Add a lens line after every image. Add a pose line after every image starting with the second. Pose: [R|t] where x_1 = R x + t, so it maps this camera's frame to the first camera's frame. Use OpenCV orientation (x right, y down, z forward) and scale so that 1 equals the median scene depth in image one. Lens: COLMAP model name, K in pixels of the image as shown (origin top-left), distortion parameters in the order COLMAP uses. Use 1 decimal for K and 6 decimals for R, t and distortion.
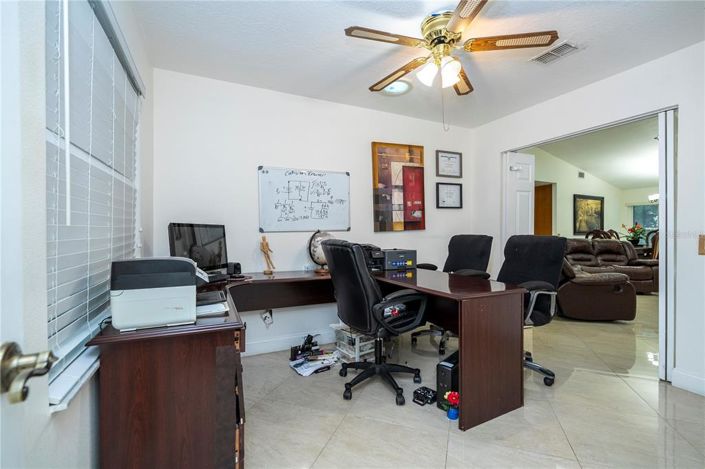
lens RADIAL K [[320.0, 0, 352.6], [0, 320.0, 231.6], [0, 0, 1]] dist [-0.002122, 0.002056]
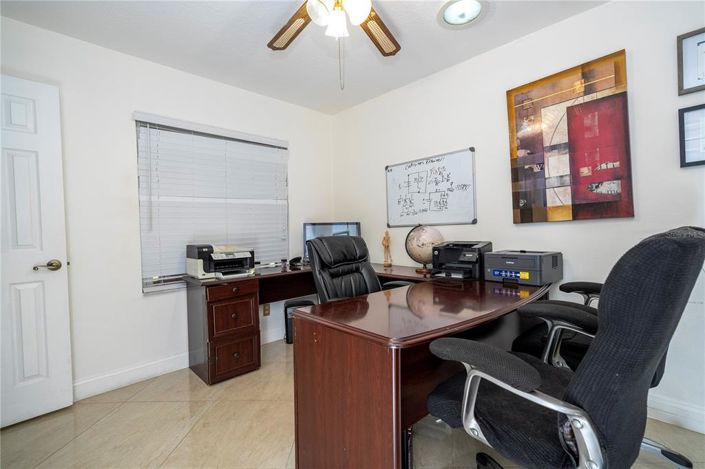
lens RADIAL K [[320.0, 0, 353.8], [0, 320.0, 230.8], [0, 0, 1]] dist [-0.002122, 0.002056]
pose [[0.320238, 0.000959, -0.947337, 0.596354], [0.025004, 0.999643, 0.009464, 0.000427], [0.947007, -0.026718, 0.320100, 0.463397]]
